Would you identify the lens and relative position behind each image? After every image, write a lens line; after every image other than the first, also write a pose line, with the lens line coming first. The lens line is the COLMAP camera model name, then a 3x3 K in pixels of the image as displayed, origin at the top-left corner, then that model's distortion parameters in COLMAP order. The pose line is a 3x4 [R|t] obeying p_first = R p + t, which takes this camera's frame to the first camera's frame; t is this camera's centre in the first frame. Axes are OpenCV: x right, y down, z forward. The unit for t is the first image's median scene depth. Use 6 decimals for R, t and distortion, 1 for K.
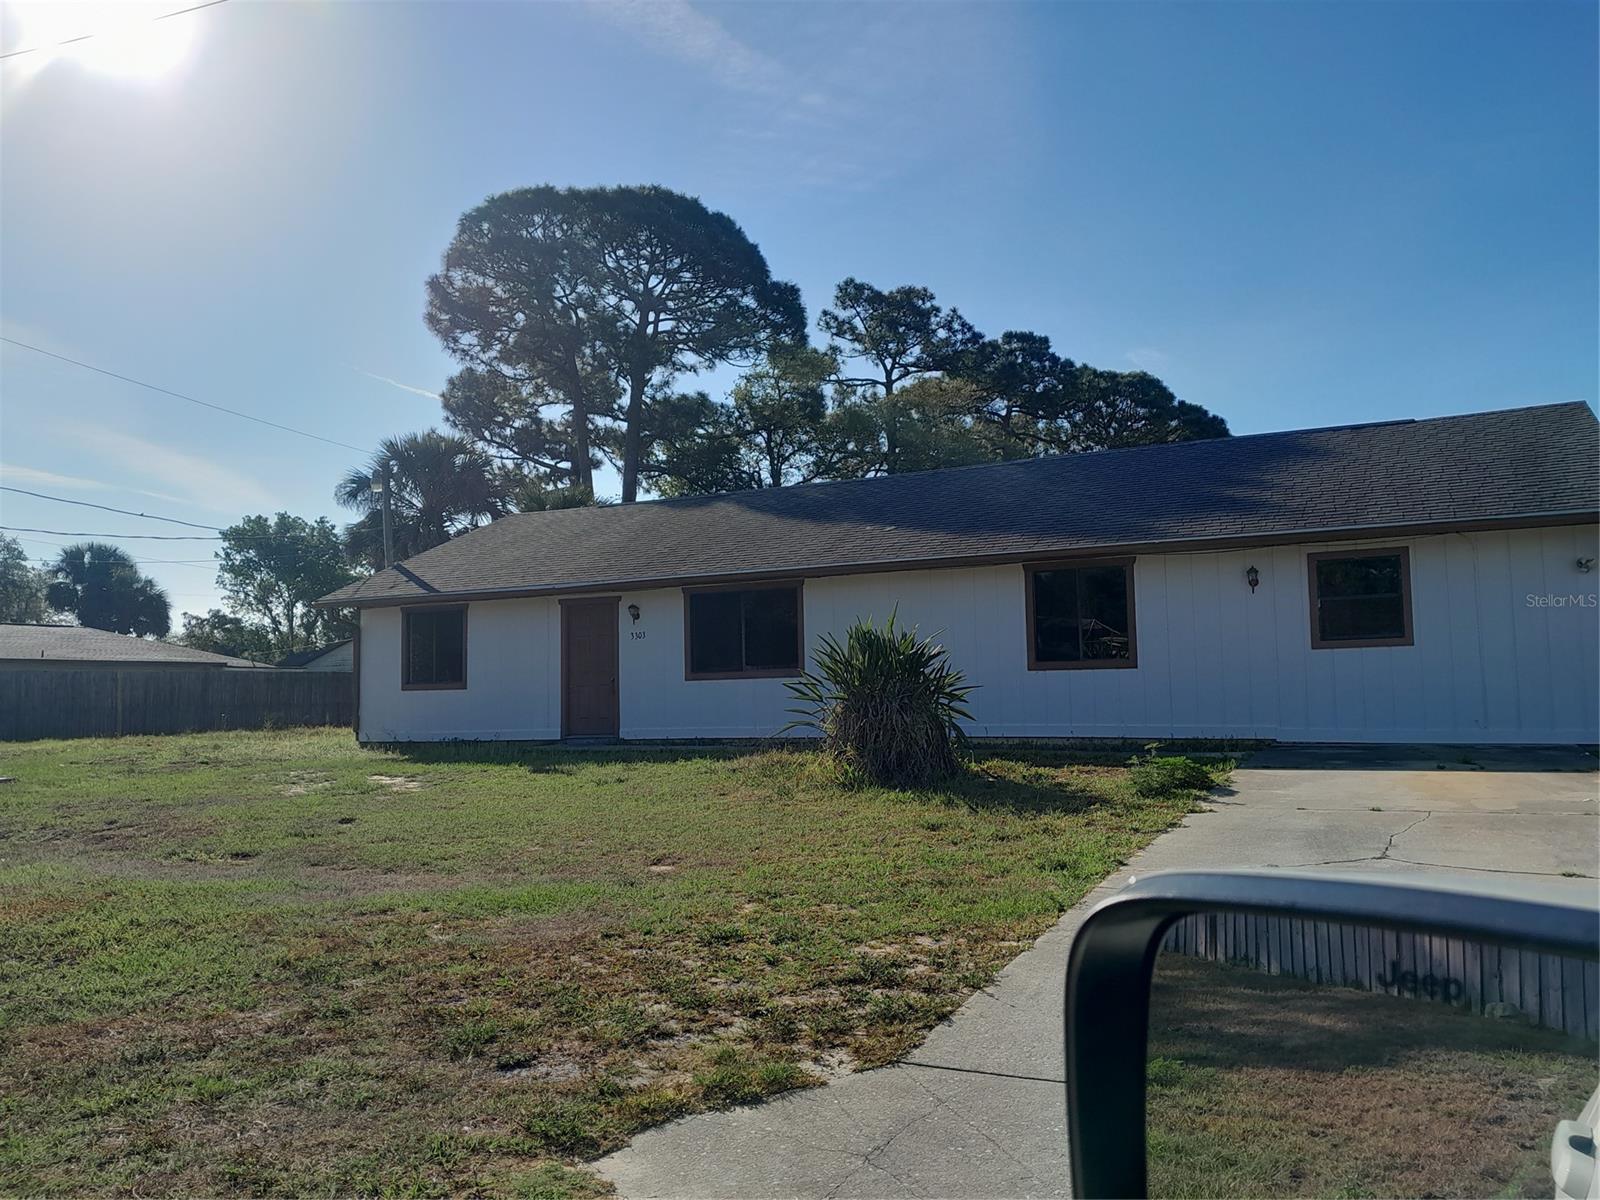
lens RADIAL K [[1238.2, 0, 793.2], [0, 1238.2, 594.1], [0, 0, 1]] dist [0.099562, -0.370428]
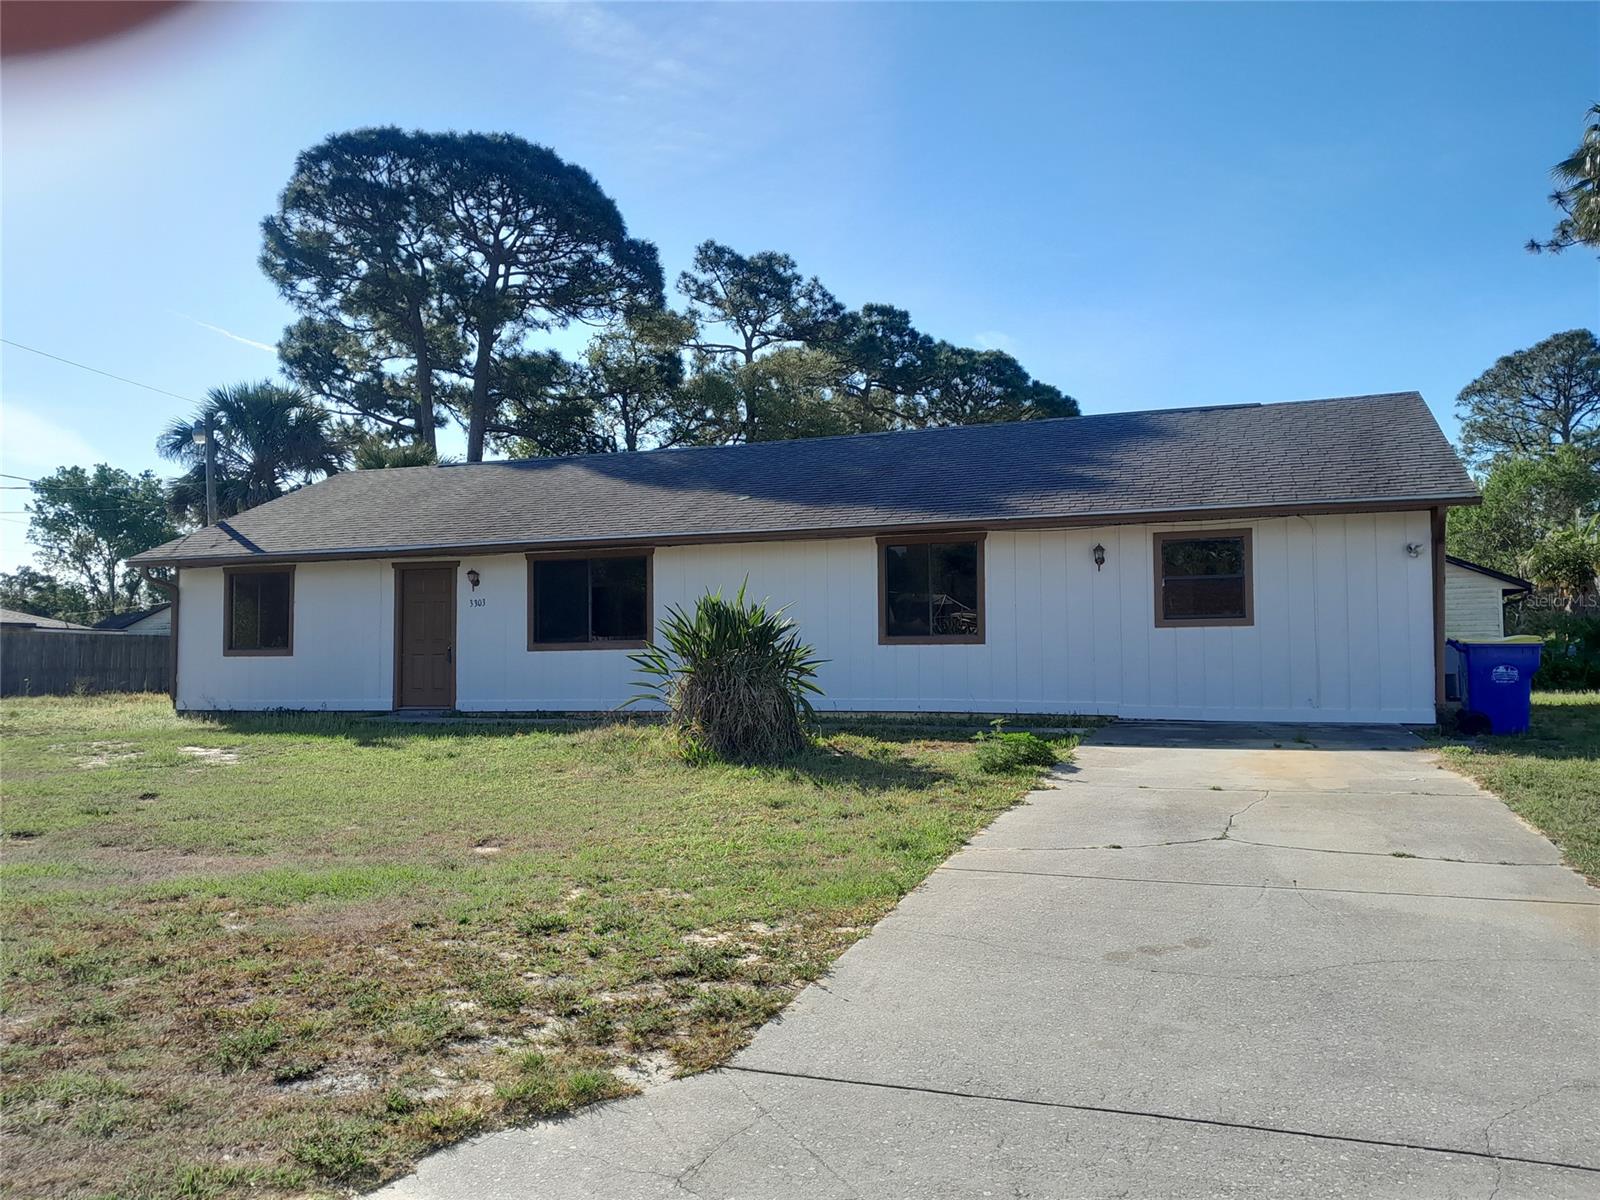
lens RADIAL K [[1249.5, 0, 801.6], [0, 1249.5, 599.4], [0, 0, 1]] dist [0.032102, -0.113634]
pose [[0.992392, 0.018787, 0.121679, 0.005457], [-0.022116, 0.999416, 0.026064, 0.000609], [-0.121118, -0.028556, 0.992227, 0.017610]]
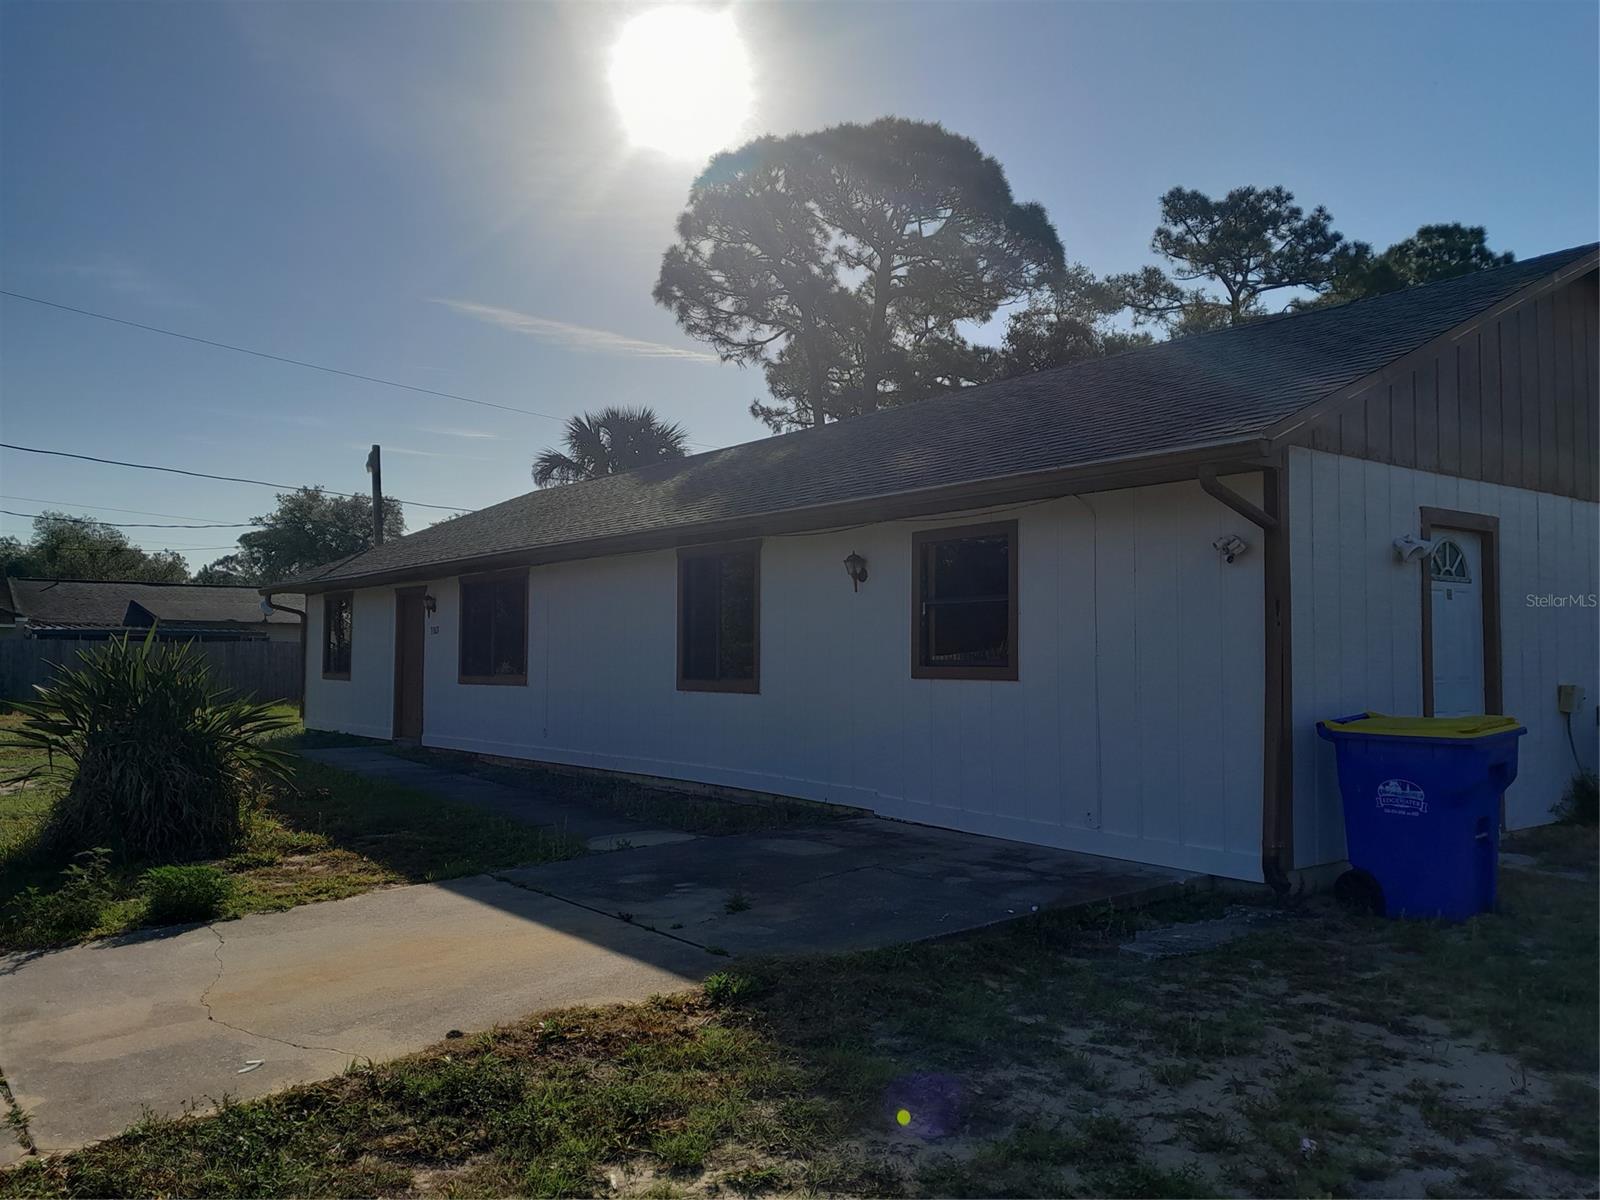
lens RADIAL K [[1234.3, 0, 799.5], [0, 1234.3, 599.8], [0, 0, 1]] dist [0.002619, 0.000749]
pose [[0.911558, -0.000637, -0.411171, 0.360347], [0.018037, 0.999098, 0.038440, -0.013497], [0.410775, -0.042457, 0.910747, 0.224931]]
